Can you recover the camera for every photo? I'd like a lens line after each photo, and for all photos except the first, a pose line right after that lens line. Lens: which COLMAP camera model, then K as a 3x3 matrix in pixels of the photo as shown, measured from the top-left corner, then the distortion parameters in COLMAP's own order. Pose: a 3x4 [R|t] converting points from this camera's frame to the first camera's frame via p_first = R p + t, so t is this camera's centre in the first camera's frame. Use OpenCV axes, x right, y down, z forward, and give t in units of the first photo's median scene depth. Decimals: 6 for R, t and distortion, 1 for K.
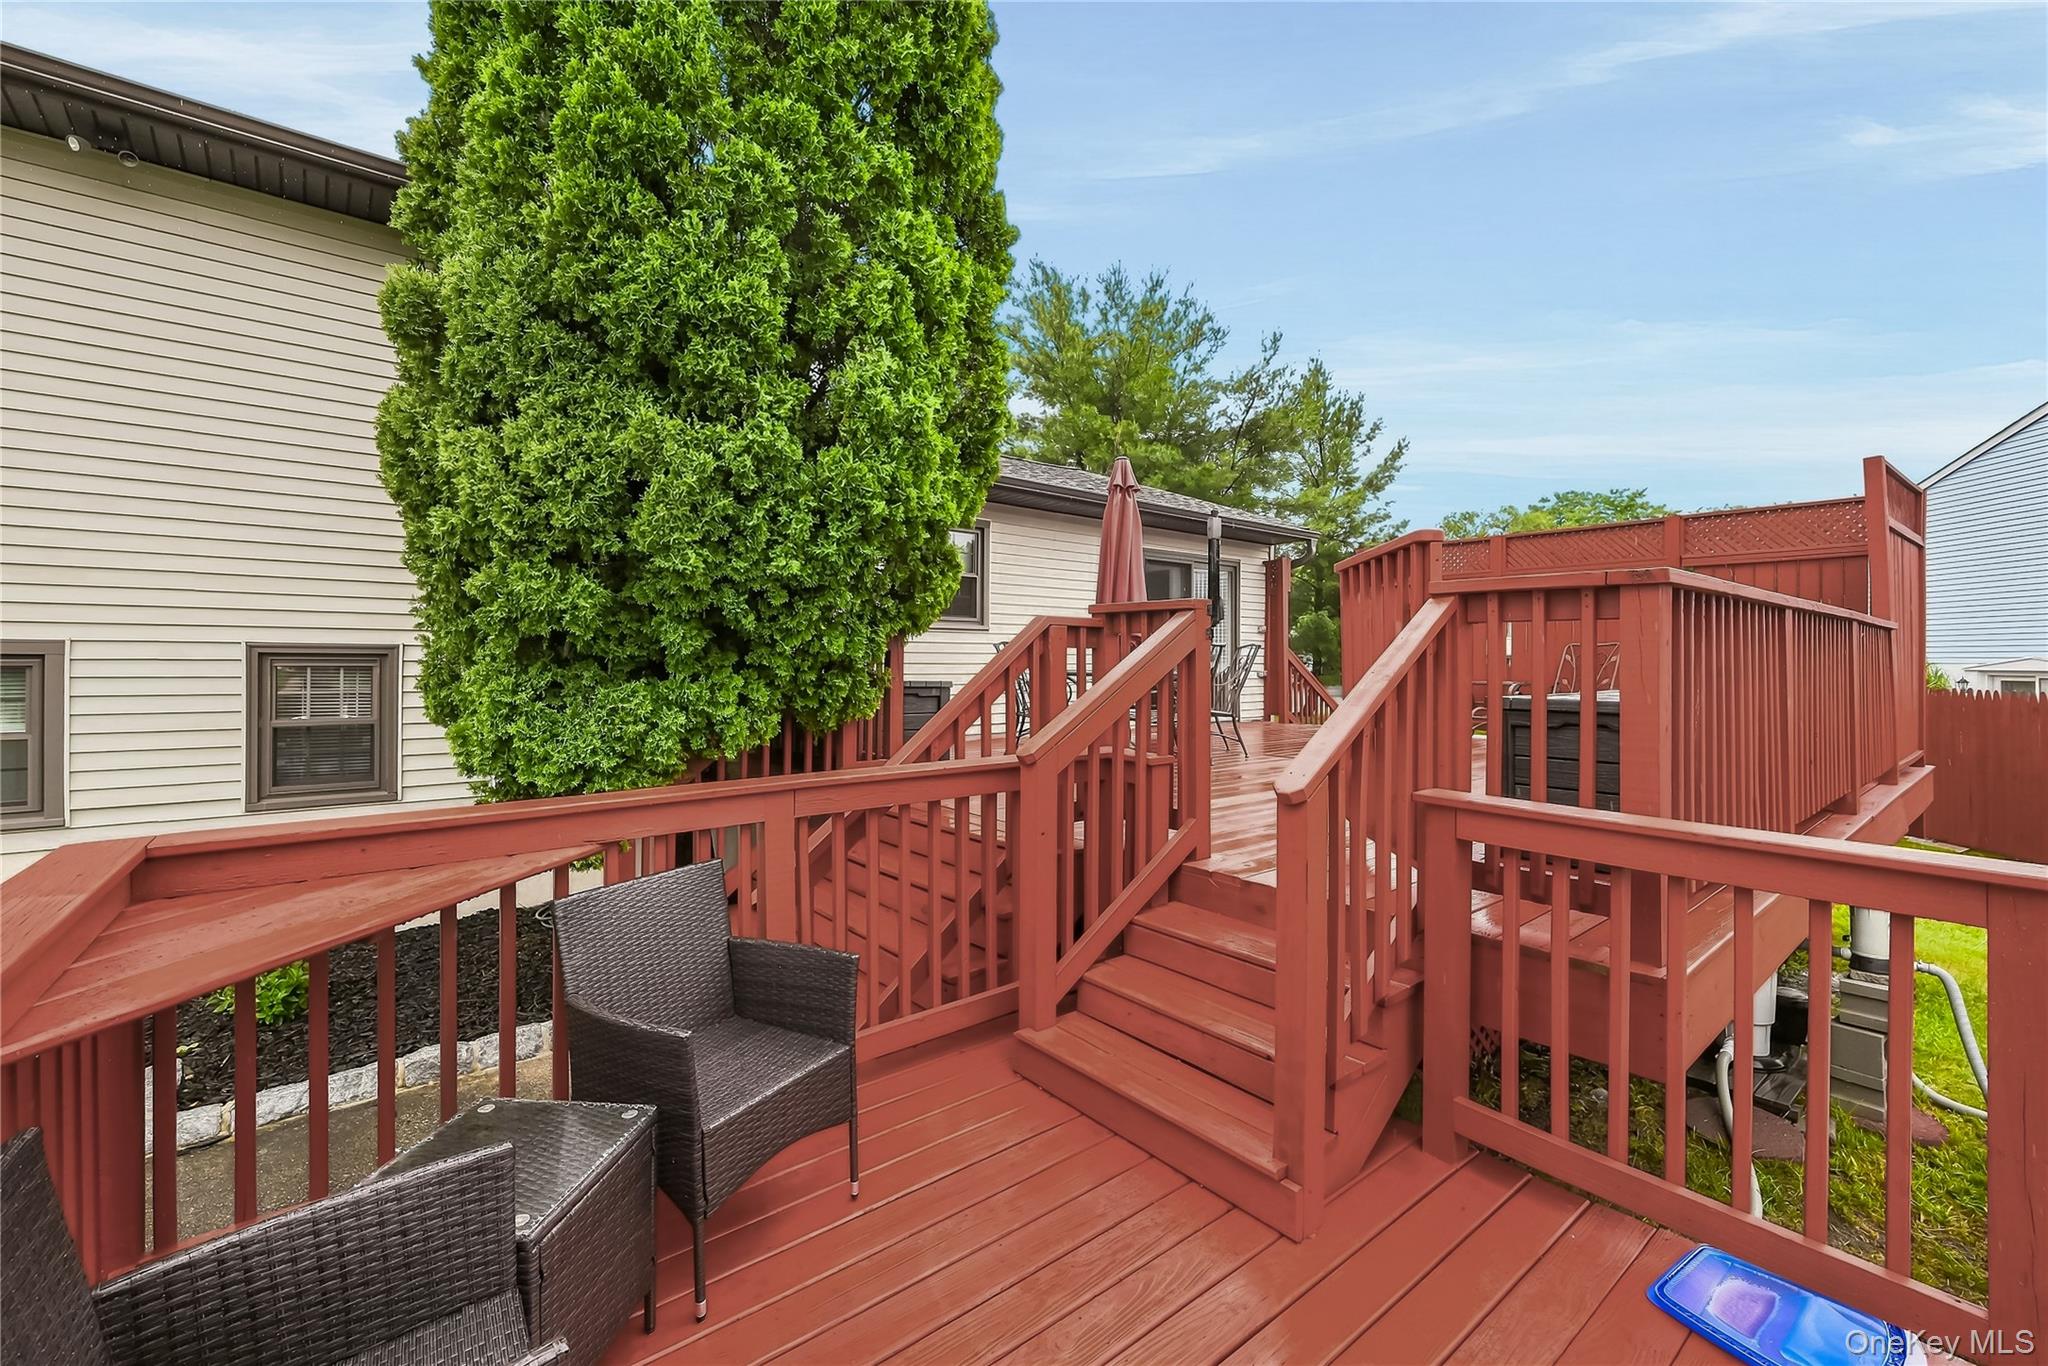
lens RADIAL K [[850.6, 0, 1030.0], [0, 850.6, 668.1], [0, 0, 1]] dist [-0.010734, 0.000004]
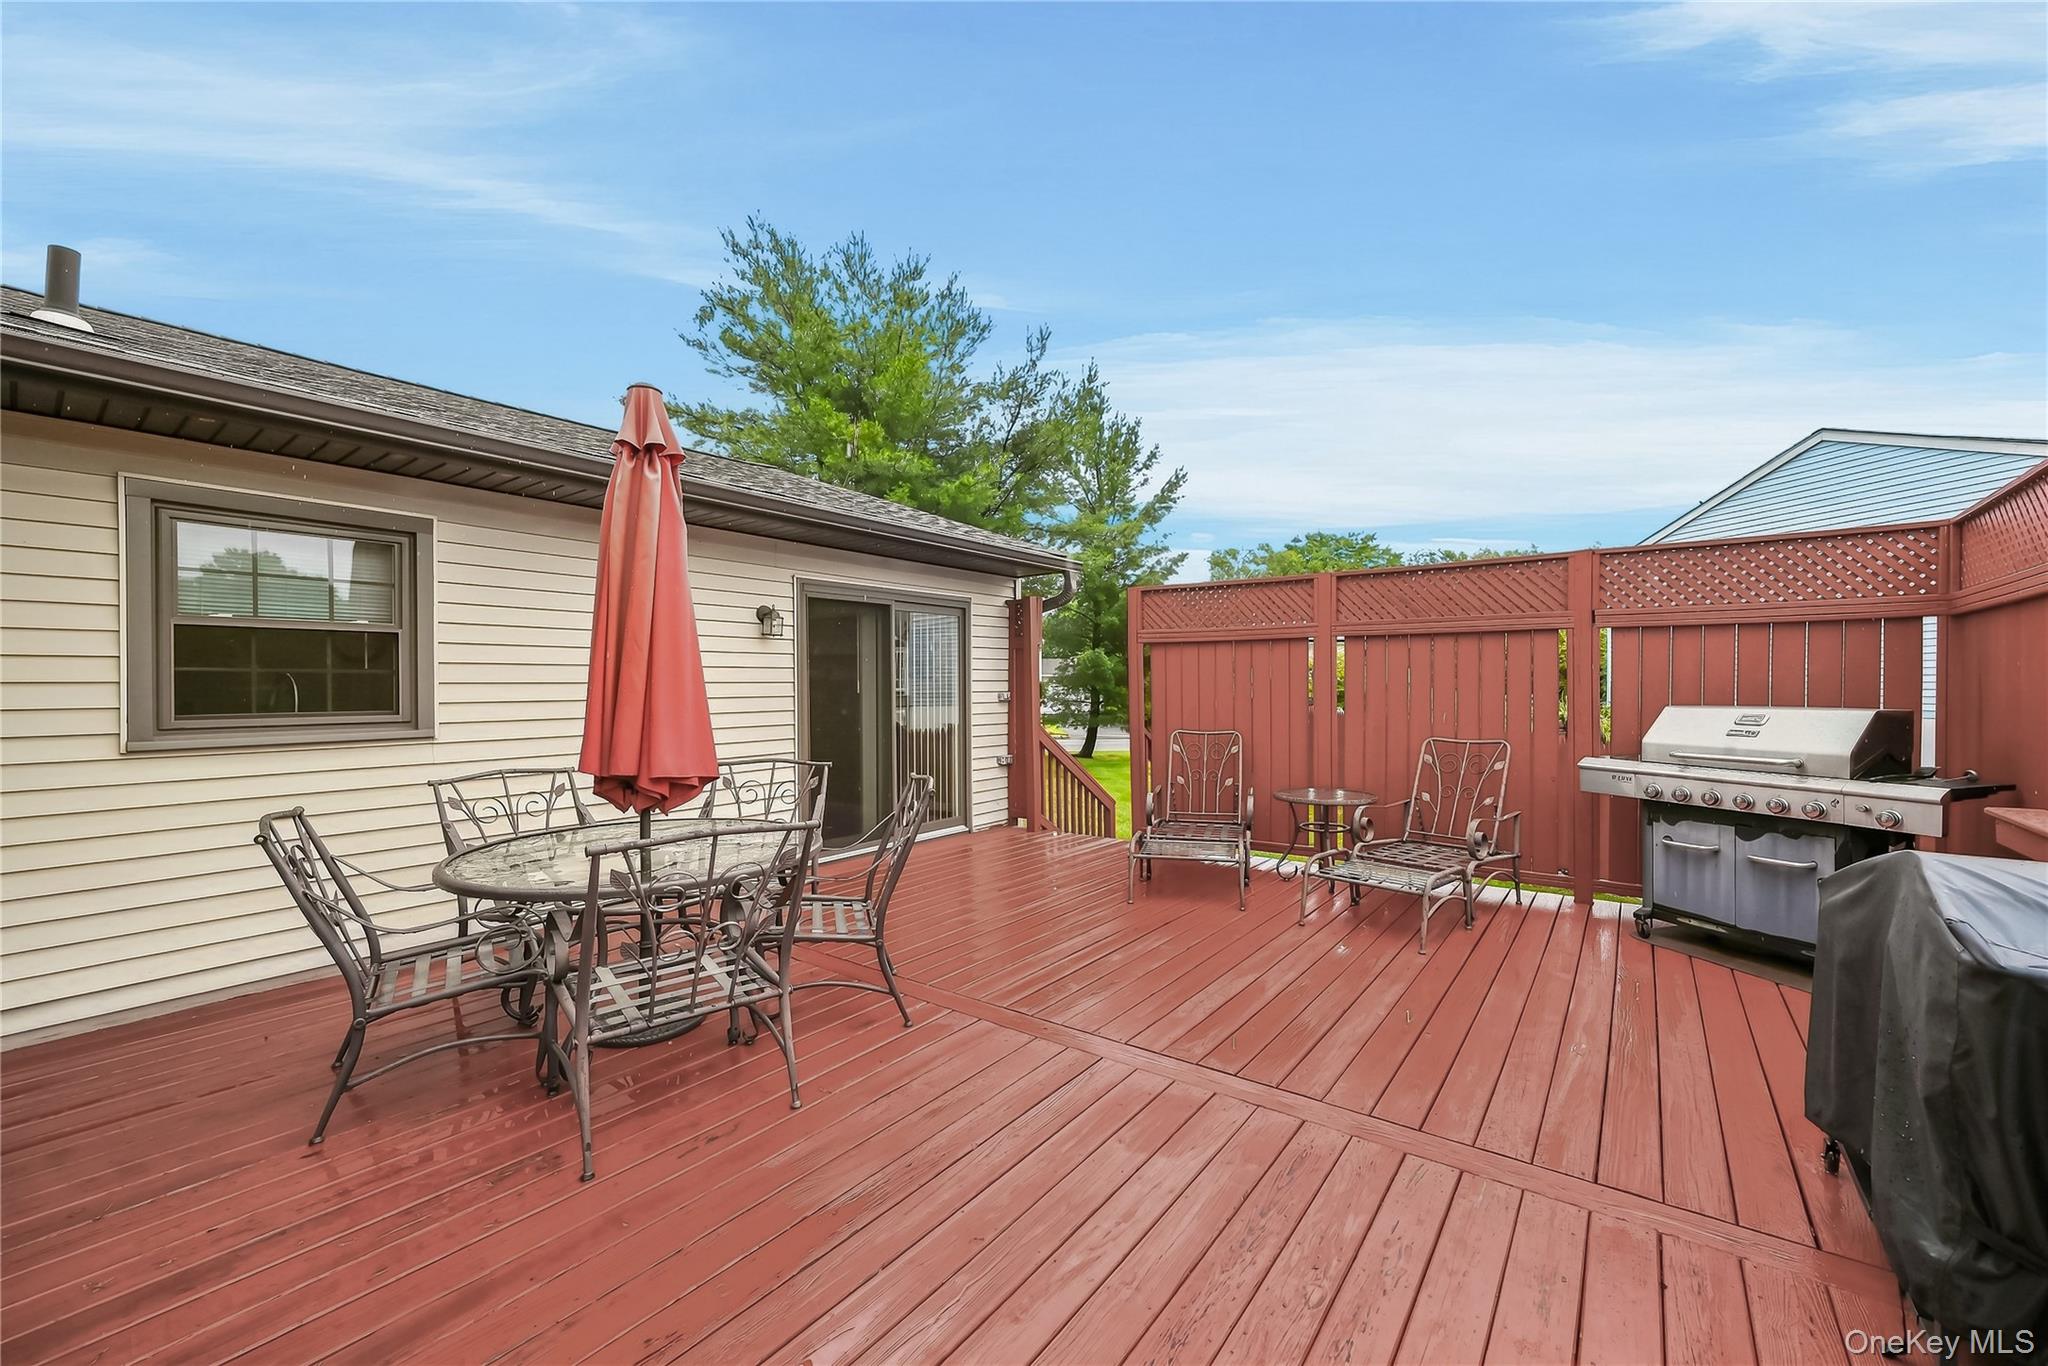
lens RADIAL K [[807.0, 0, 1028.4], [0, 807.0, 687.5], [0, 0, 1]] dist [0.000324, 0.000185]
pose [[0.972869, -0.007753, 0.231227, 0.072954], [0.007923, 0.999969, 0.000193, -0.028376], [-0.231221, 0.001644, 0.972900, 0.181787]]
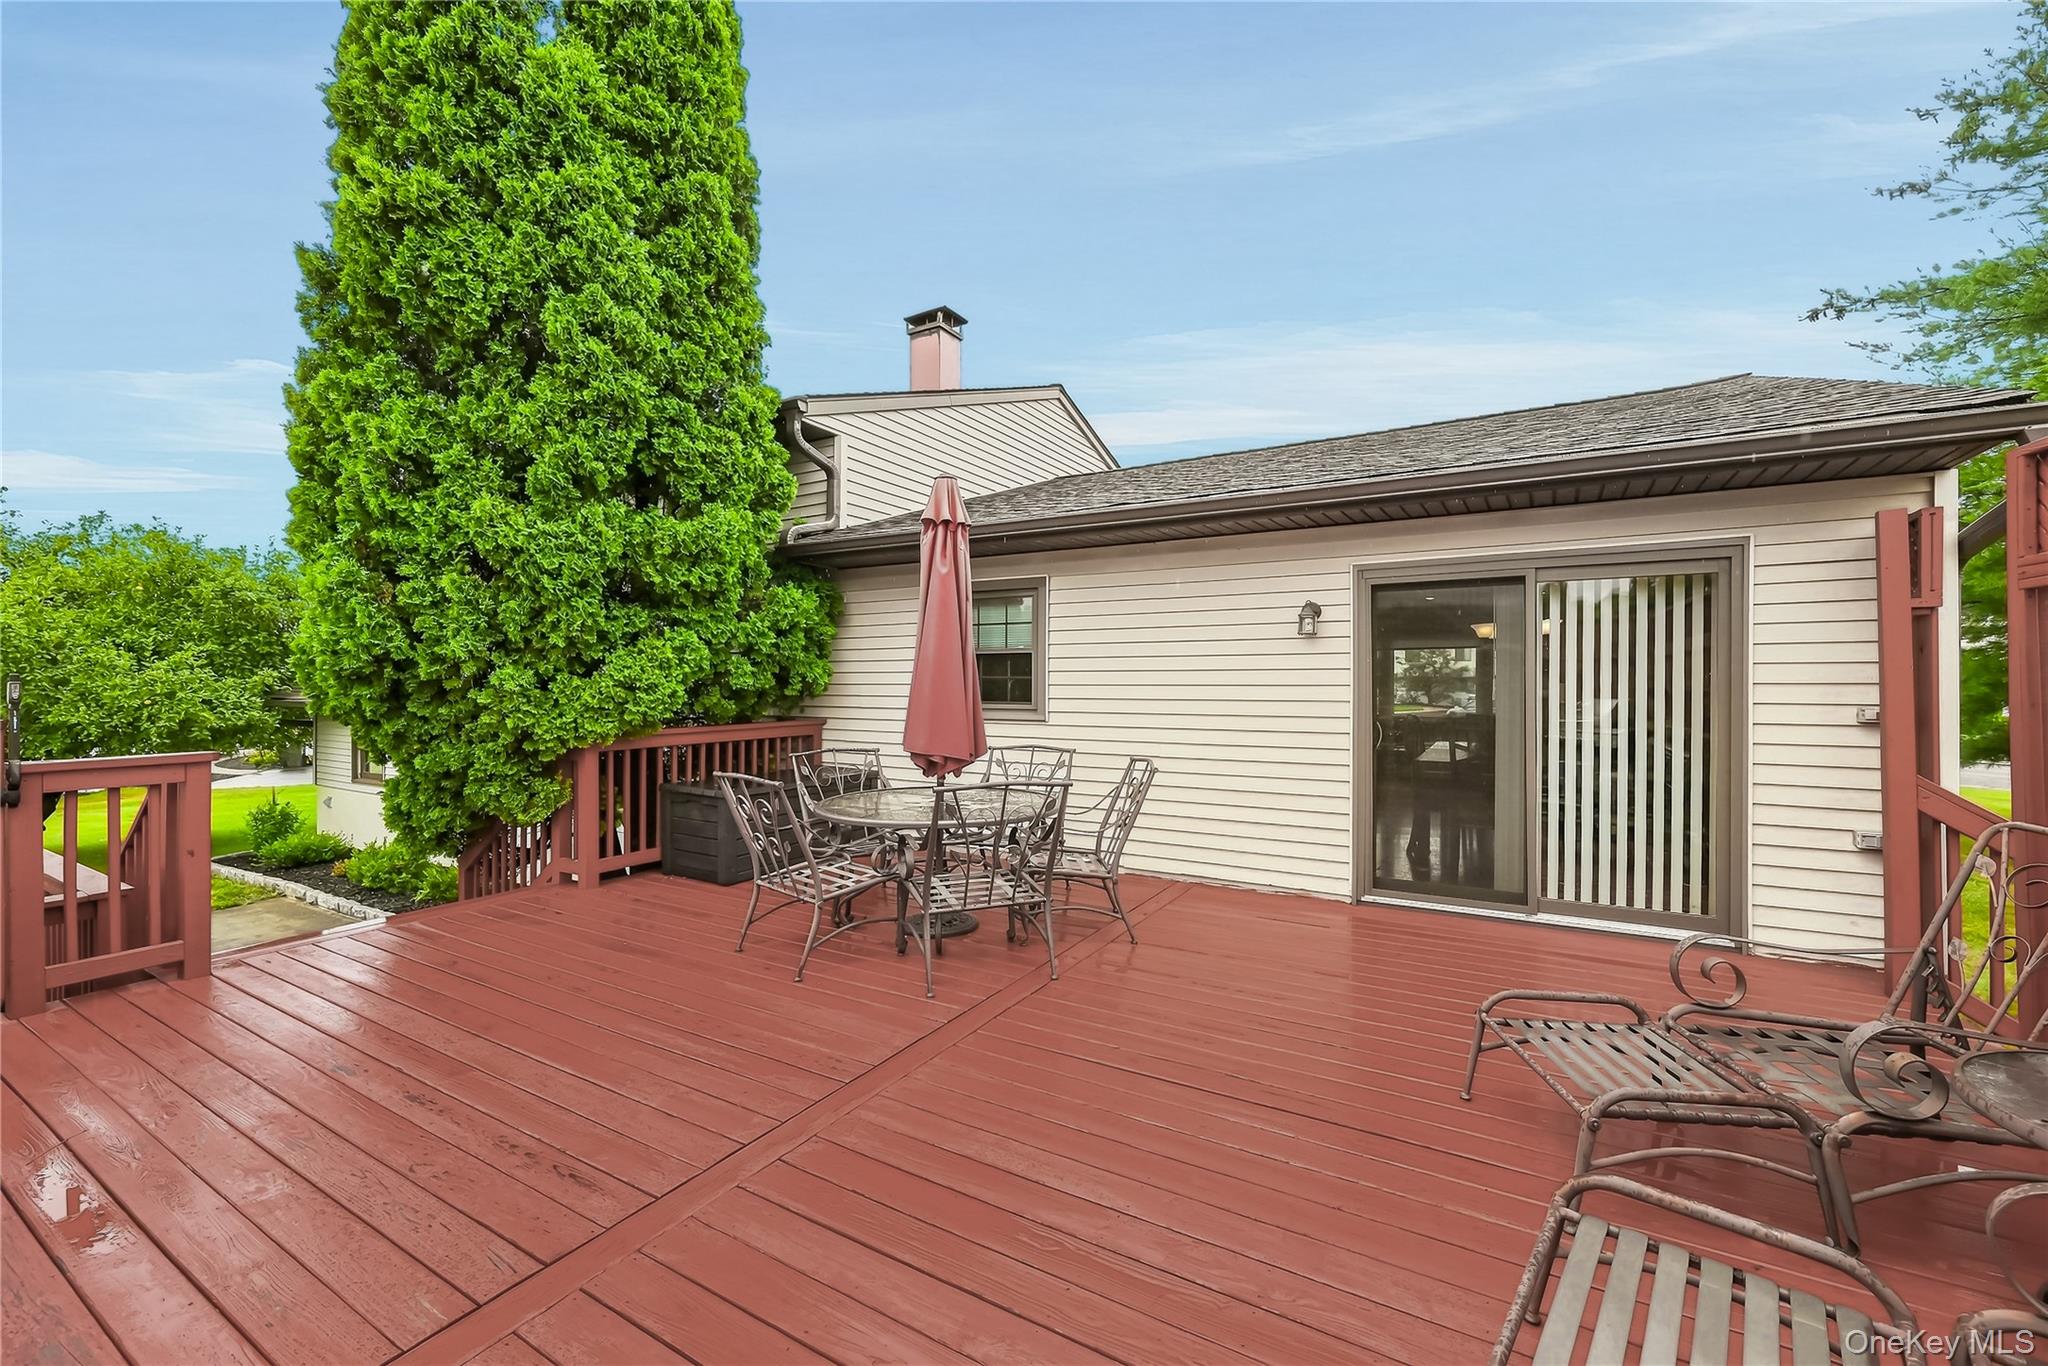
lens RADIAL K [[807.0, 0, 1031.9], [0, 807.0, 686.0], [0, 0, 1]] dist [0.000324, 0.000185]
pose [[0.357513, -0.000392, -0.933908, 0.239555], [-0.006231, 0.999977, -0.002805, -0.029221], [0.933888, 0.006822, 0.357502, 0.287460]]
